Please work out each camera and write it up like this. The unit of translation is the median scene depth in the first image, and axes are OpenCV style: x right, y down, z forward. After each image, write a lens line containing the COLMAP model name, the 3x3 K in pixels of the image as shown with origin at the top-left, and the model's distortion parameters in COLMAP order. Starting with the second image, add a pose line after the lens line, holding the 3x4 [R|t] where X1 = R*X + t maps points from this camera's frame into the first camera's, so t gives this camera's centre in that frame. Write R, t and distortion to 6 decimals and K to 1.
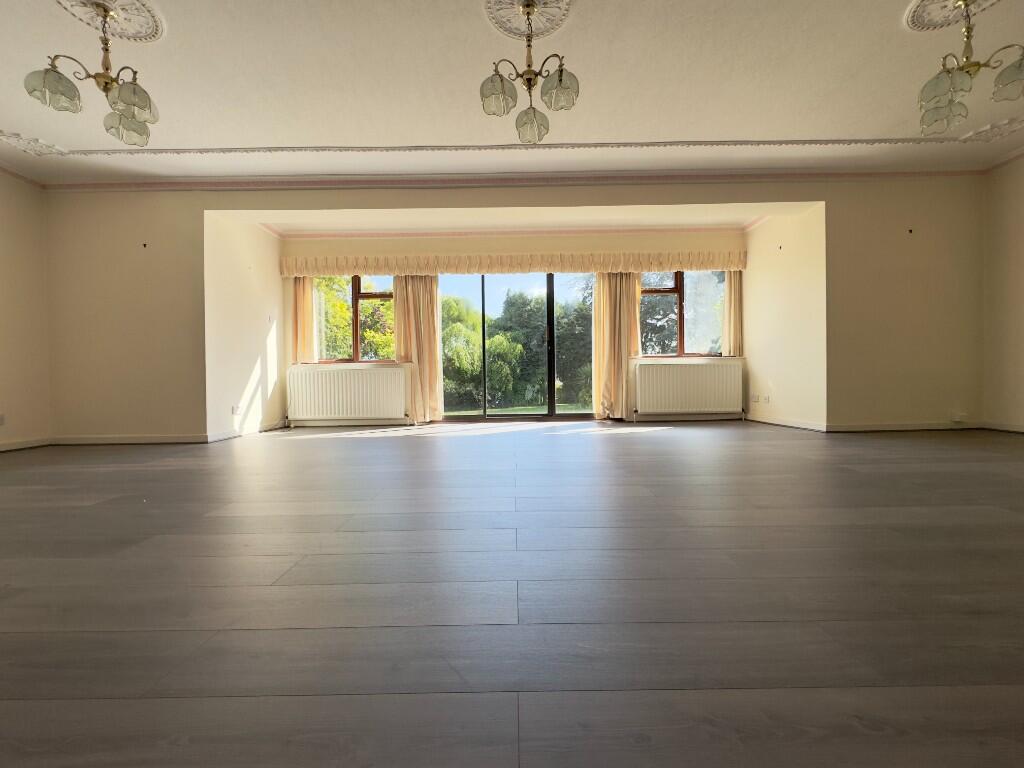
lens RADIAL K [[408.5, 0, 514.0], [0, 408.5, 389.7], [0, 0, 1]] dist [0.010425, 0.000742]
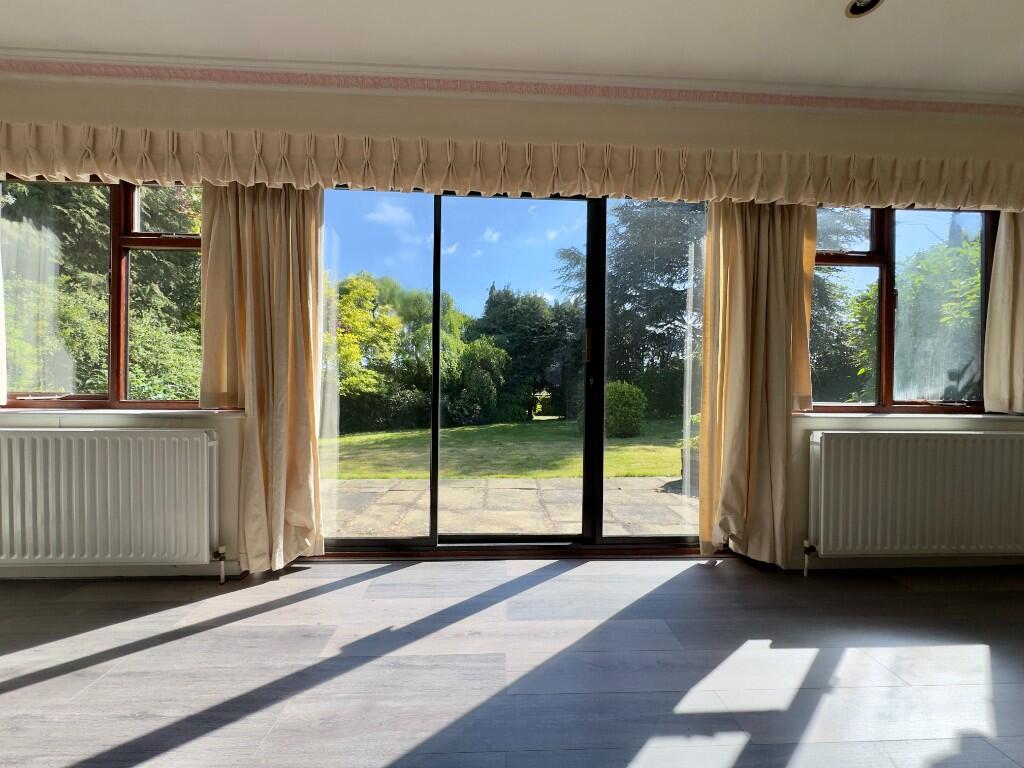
lens RADIAL K [[408.5, 0, 517.4], [0, 408.5, 386.0], [0, 0, 1]] dist [0.010425, 0.000742]
pose [[0.998214, 0.023872, 0.054758, -0.013819], [-0.022964, 0.999589, -0.017142, -0.091234], [-0.055145, 0.015853, 0.998353, 0.598061]]
